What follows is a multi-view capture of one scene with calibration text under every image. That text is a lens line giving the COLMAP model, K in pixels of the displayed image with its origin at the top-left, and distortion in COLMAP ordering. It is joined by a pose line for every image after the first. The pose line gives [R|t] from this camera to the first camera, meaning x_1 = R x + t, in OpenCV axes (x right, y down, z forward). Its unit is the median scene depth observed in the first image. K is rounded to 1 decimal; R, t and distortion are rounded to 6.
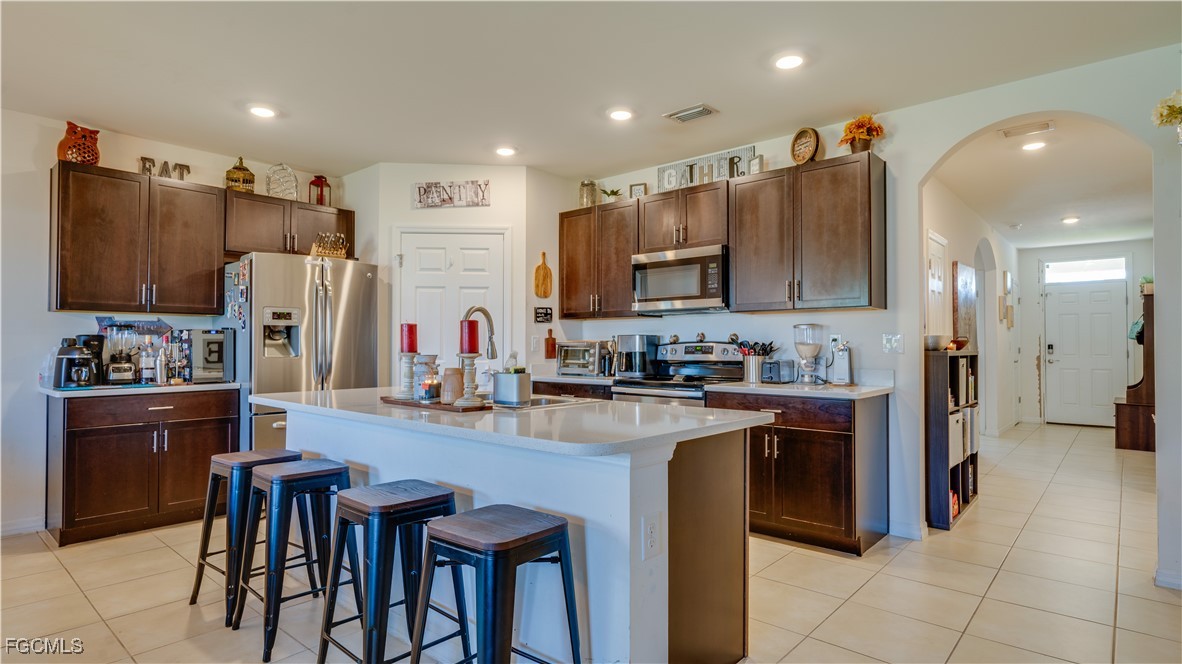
lens RADIAL K [[615.1, 0, 588.7], [0, 615.1, 338.1], [0, 0, 1]] dist [-0.005110, -0.000417]
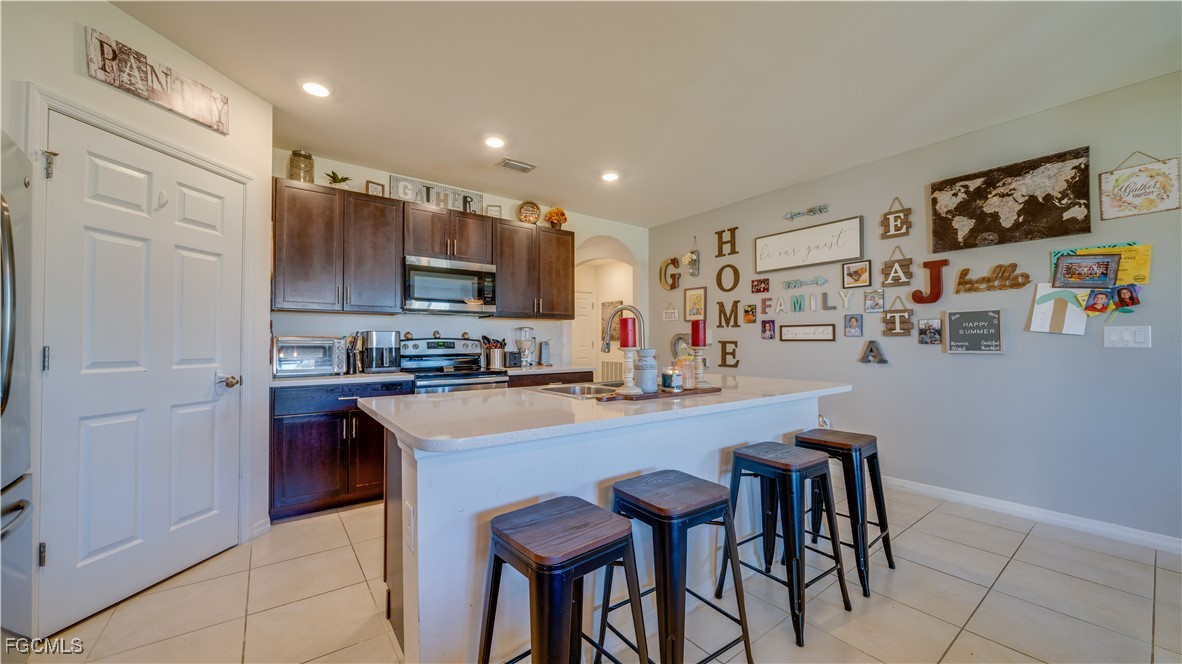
lens RADIAL K [[434.9, 0, 583.0], [0, 434.9, 331.0], [0, 0, 1]] dist [-0.000027, 0.000016]
pose [[0.205004, 0.025088, 0.978440, -0.582718], [-0.010225, 0.999672, -0.023490, 0.008787], [-0.978708, -0.005189, 0.205193, 0.547856]]
